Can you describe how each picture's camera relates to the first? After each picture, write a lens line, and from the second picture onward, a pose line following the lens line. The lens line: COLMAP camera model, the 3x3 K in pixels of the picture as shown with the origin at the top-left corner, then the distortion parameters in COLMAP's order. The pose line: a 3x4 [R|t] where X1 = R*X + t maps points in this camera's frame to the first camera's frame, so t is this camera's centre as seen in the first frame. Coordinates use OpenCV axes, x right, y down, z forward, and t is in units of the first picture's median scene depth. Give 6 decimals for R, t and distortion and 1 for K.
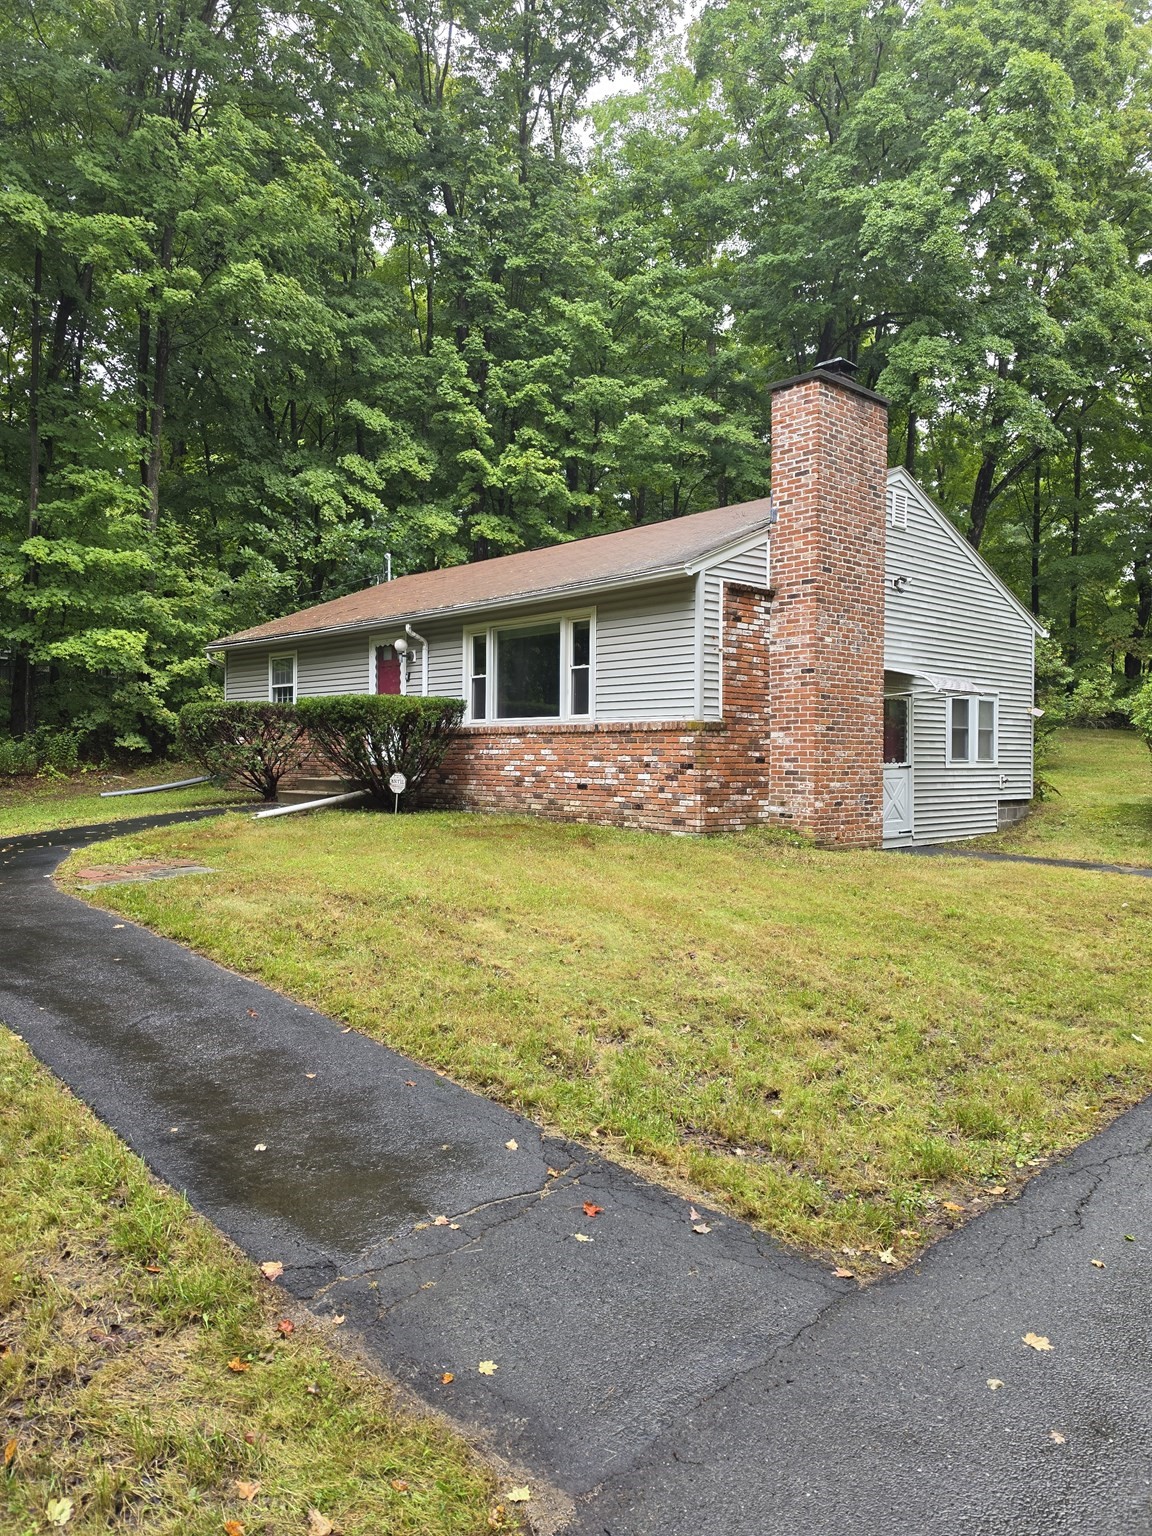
lens RADIAL K [[1046.1, 0, 569.7], [0, 1046.1, 767.8], [0, 0, 1]] dist [0.054445, -0.067440]
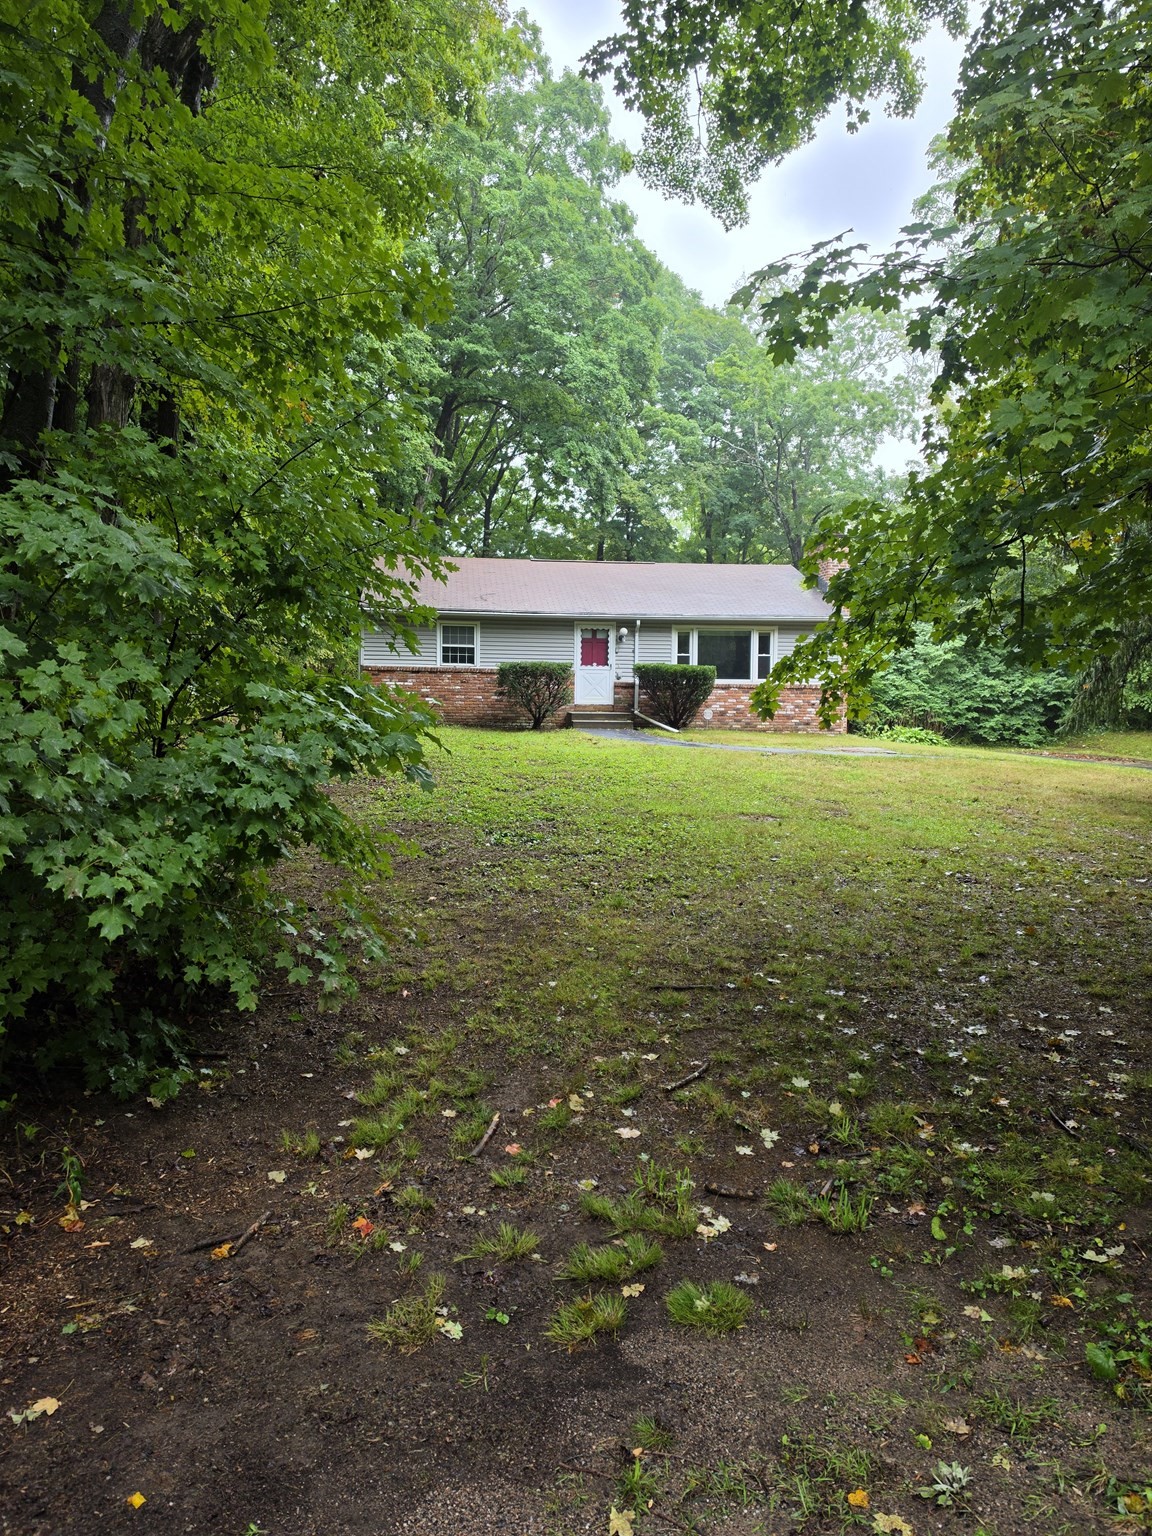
lens RADIAL K [[1046.1, 0, 586.2], [0, 1046.1, 765.9], [0, 0, 1]] dist [0.054445, -0.067440]
pose [[0.578980, -0.037817, 0.814464, -1.894908], [0.004303, 0.999052, 0.043329, 0.027091], [-0.815330, -0.021582, 0.578594, 0.121108]]
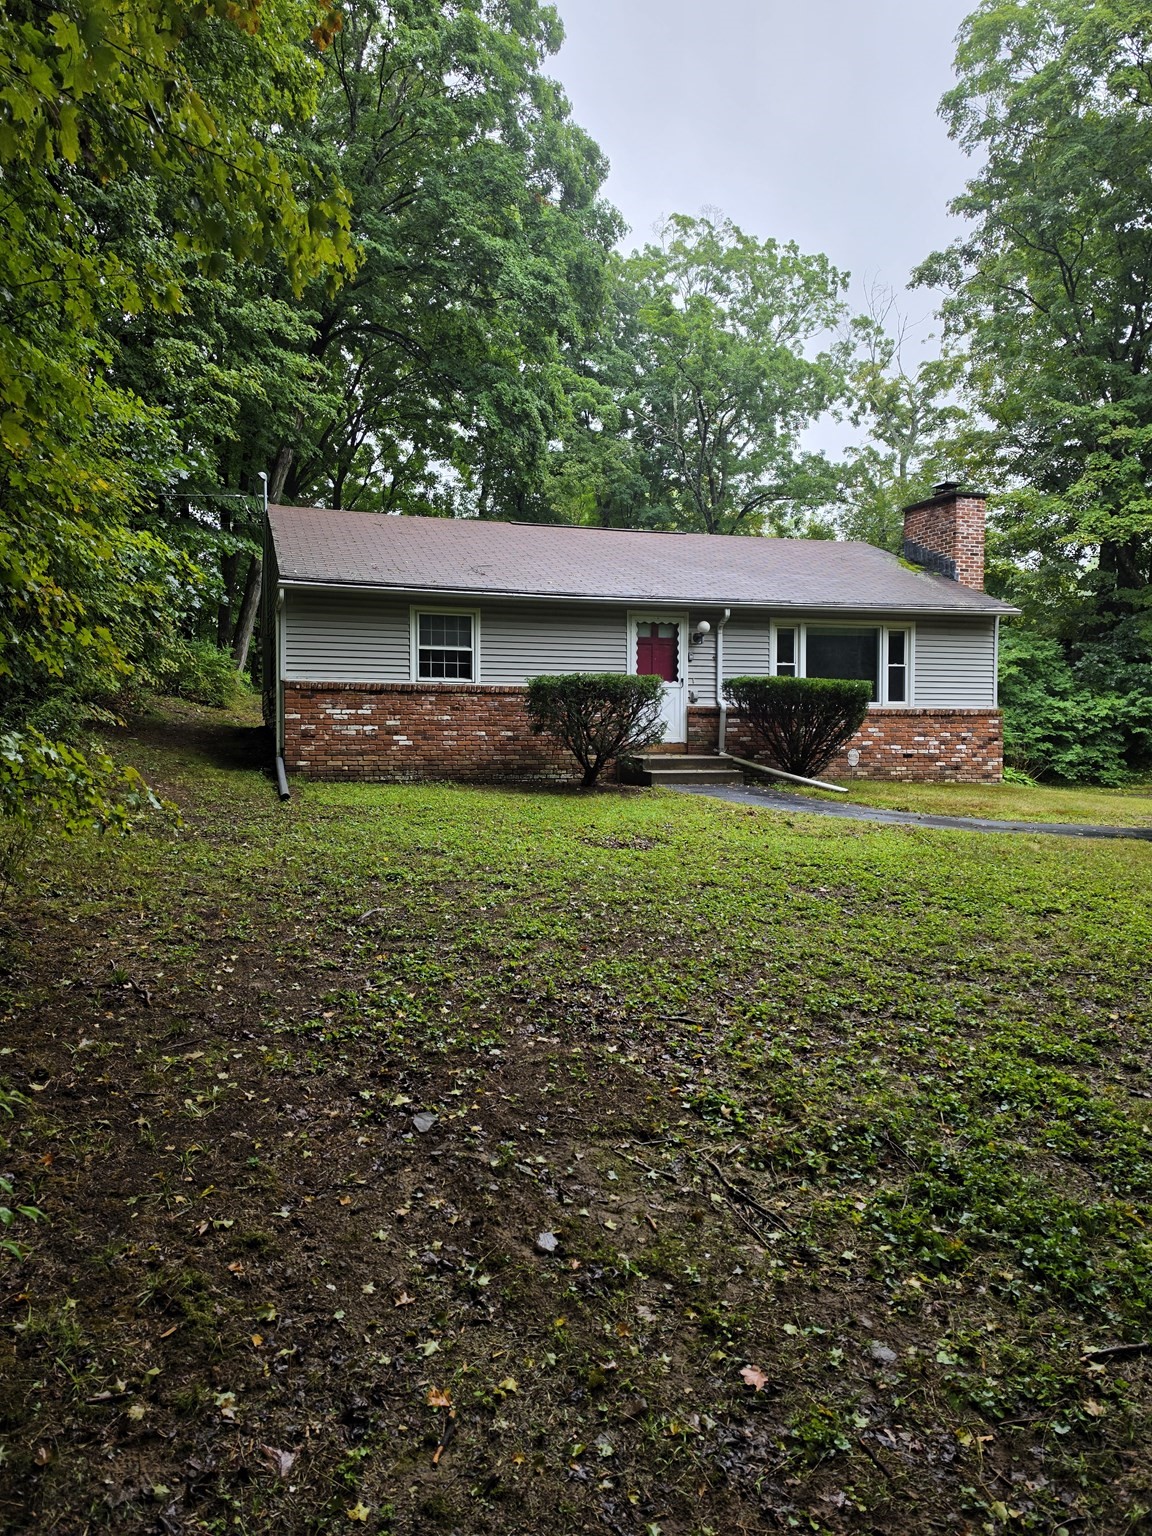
lens RADIAL K [[1046.1, 0, 559.6], [0, 1046.1, 756.6], [0, 0, 1]] dist [0.054445, -0.067440]
pose [[0.425137, -0.021748, 0.904868, -1.428217], [0.015183, 0.999742, 0.016895, -0.010755], [-0.905002, 0.006556, 0.425357, 0.854522]]
